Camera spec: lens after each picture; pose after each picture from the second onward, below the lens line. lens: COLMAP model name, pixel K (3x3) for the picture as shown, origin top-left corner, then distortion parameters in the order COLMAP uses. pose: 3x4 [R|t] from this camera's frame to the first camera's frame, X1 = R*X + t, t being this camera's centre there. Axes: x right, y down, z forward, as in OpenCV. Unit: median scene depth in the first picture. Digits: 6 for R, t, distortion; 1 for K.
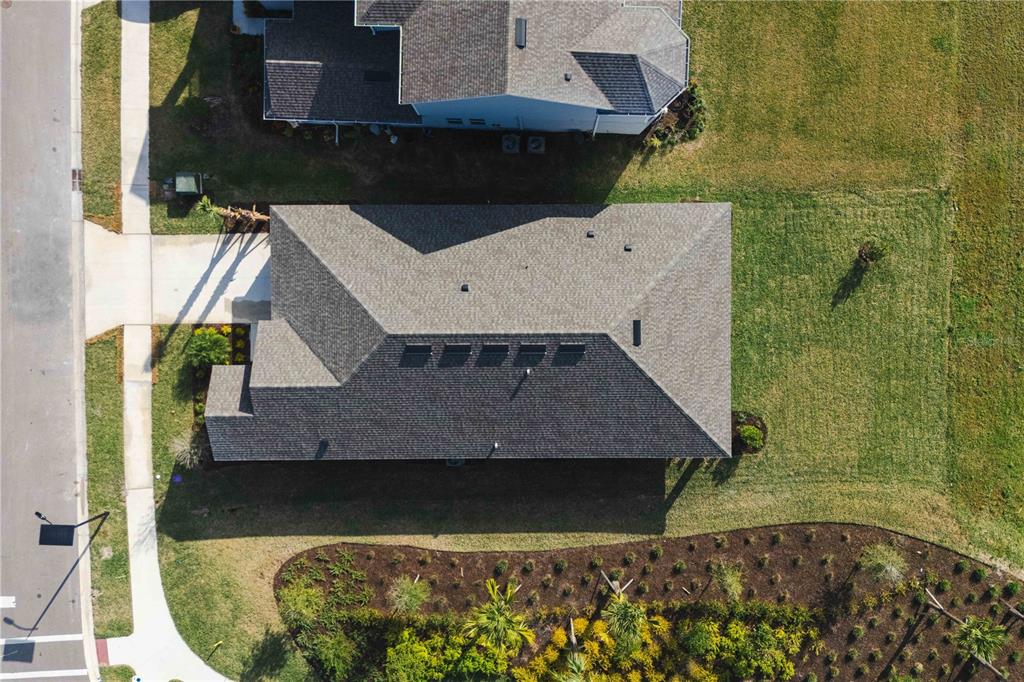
lens RADIAL K [[922.3, 0, 513.4], [0, 922.3, 337.9], [0, 0, 1]] dist [-0.000334, -0.022569]
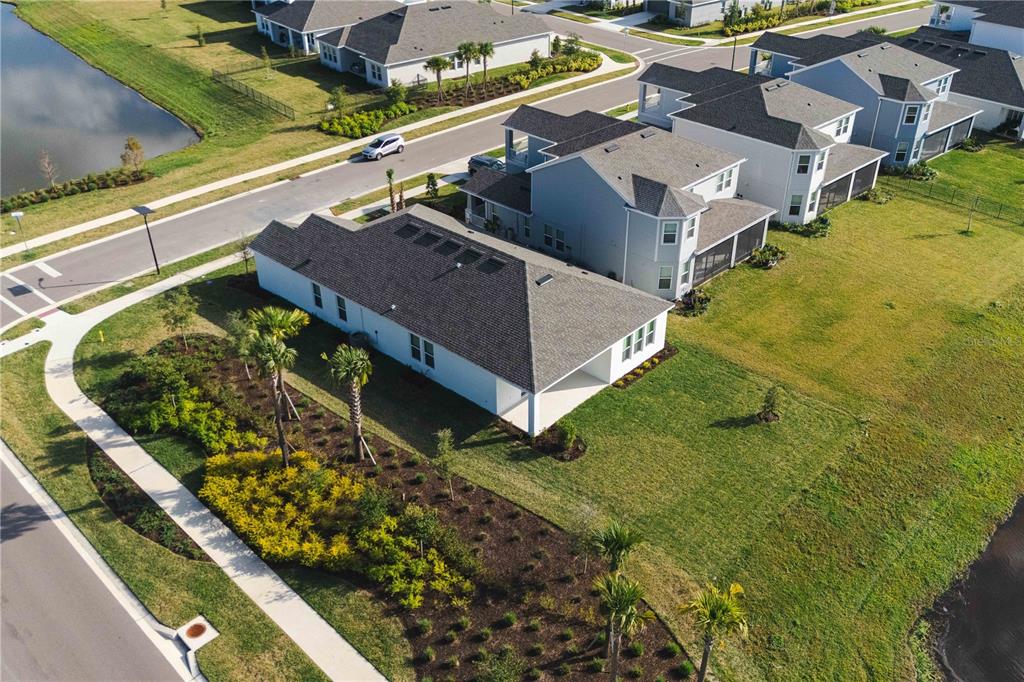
lens RADIAL K [[922.3, 0, 506.9], [0, 922.3, 340.4], [0, 0, 1]] dist [-0.000334, -0.022569]
pose [[0.726605, 0.360991, -0.584577, 0.743051], [-0.686120, 0.336869, -0.644793, 0.744099], [-0.035839, 0.869600, 0.492454, 0.420448]]
